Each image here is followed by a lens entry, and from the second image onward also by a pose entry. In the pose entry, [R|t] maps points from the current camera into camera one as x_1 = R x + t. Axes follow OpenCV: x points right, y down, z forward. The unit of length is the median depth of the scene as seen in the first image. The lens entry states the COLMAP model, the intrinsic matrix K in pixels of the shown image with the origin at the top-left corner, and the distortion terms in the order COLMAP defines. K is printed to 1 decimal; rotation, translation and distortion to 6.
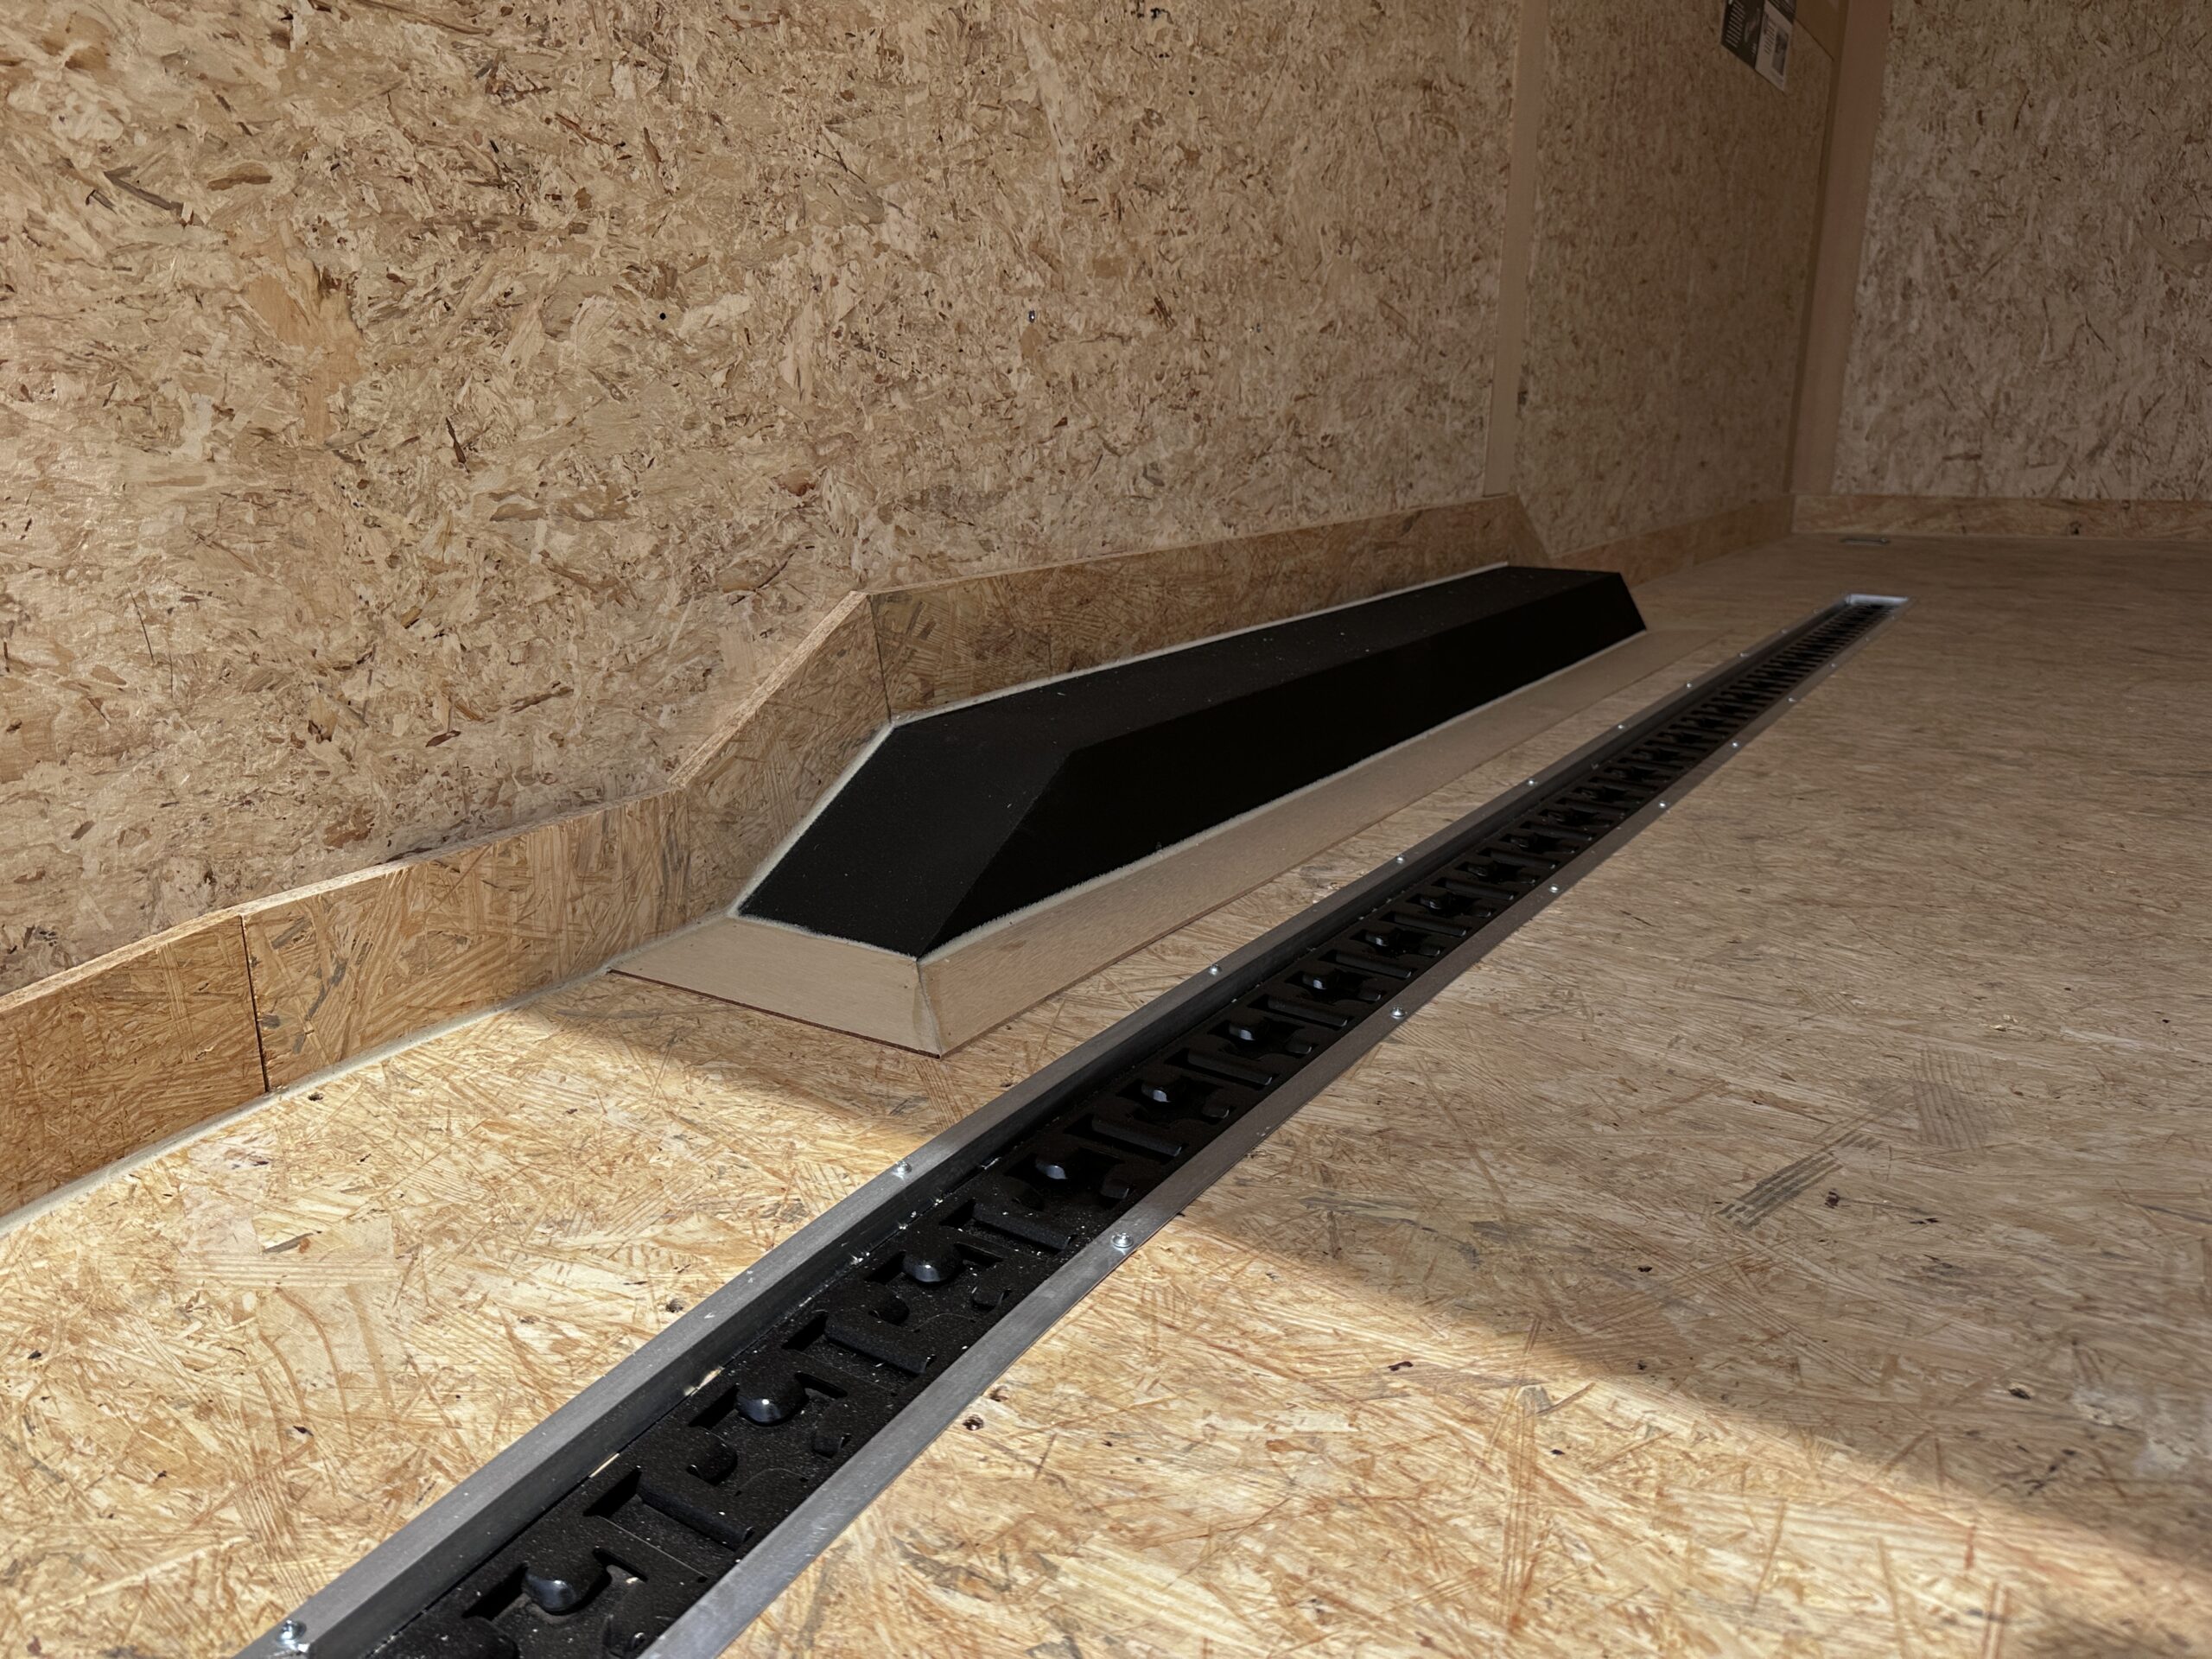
lens RADIAL K [[1594.9, 0, 1111.3], [0, 1594.9, 832.8], [0, 0, 1]] dist [0.011807, -0.023898]
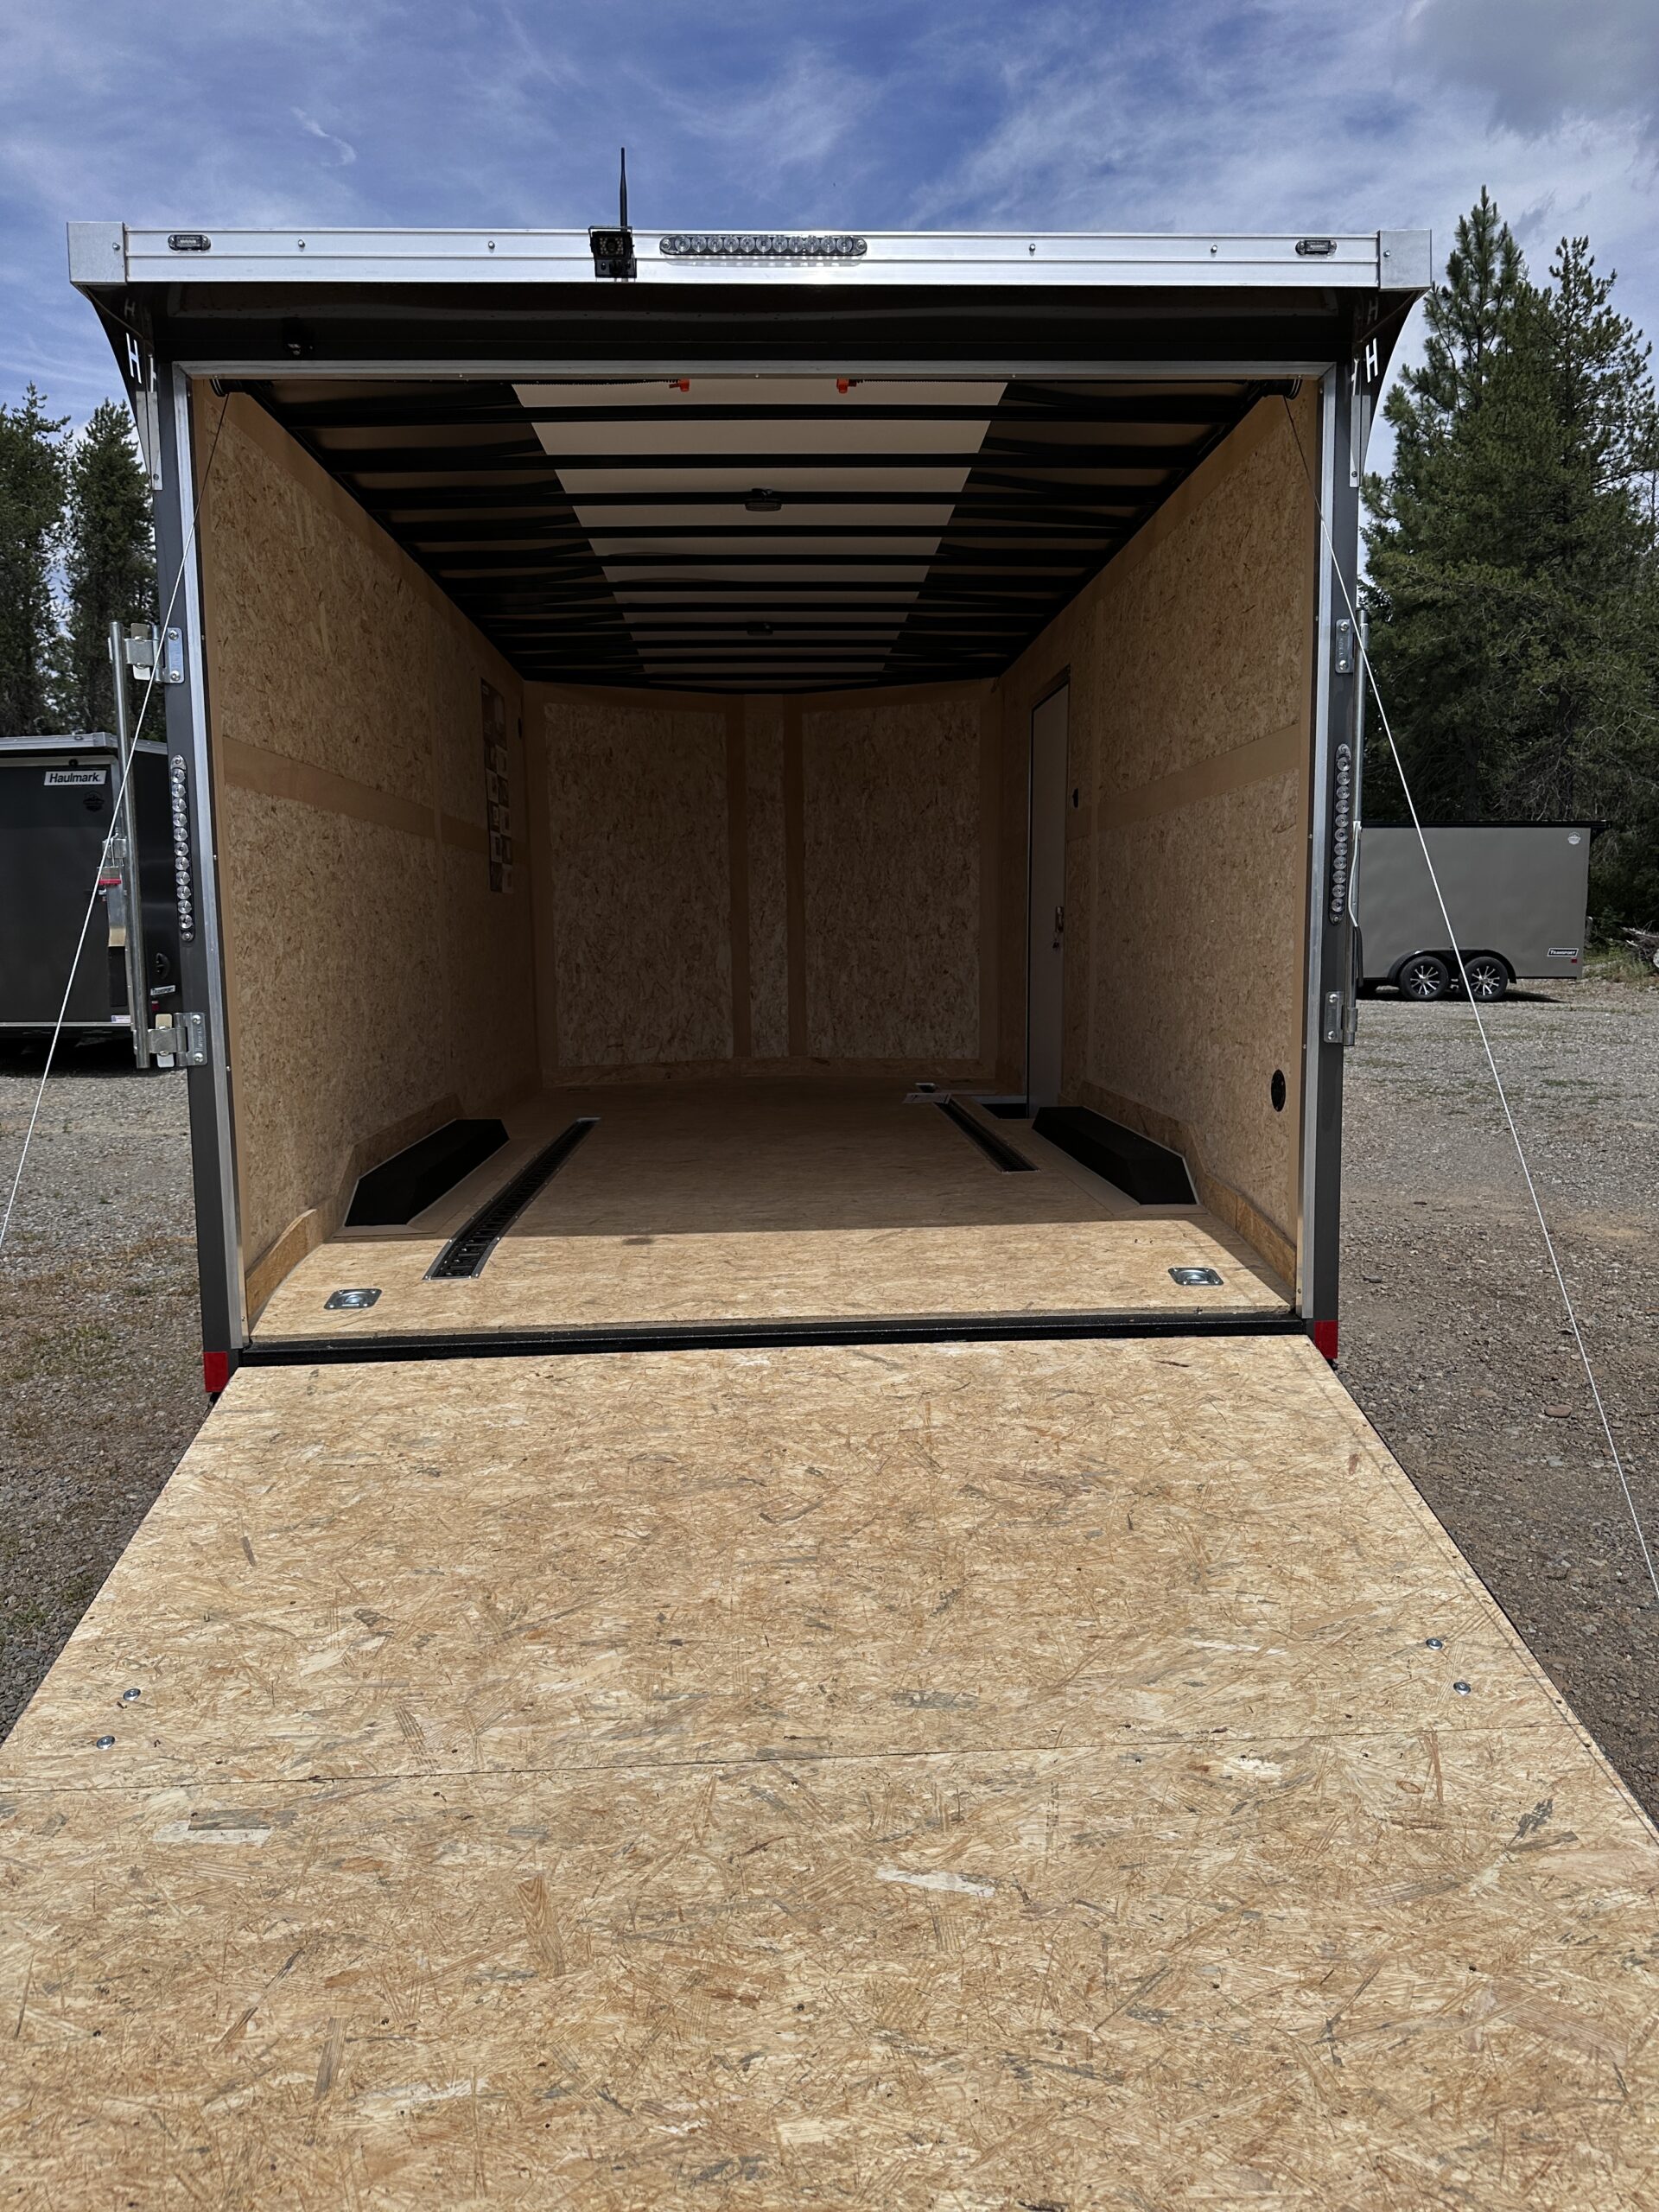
lens RADIAL K [[1594.9, 0, 815.2], [0, 1594.9, 1119.2], [0, 0, 1]] dist [0.011807, -0.023898]
pose [[0.828699, -0.091009, 0.552246, -0.417456], [0.174366, 0.979567, -0.100223, 0.114175], [-0.531841, 0.179348, 0.827635, -0.863751]]
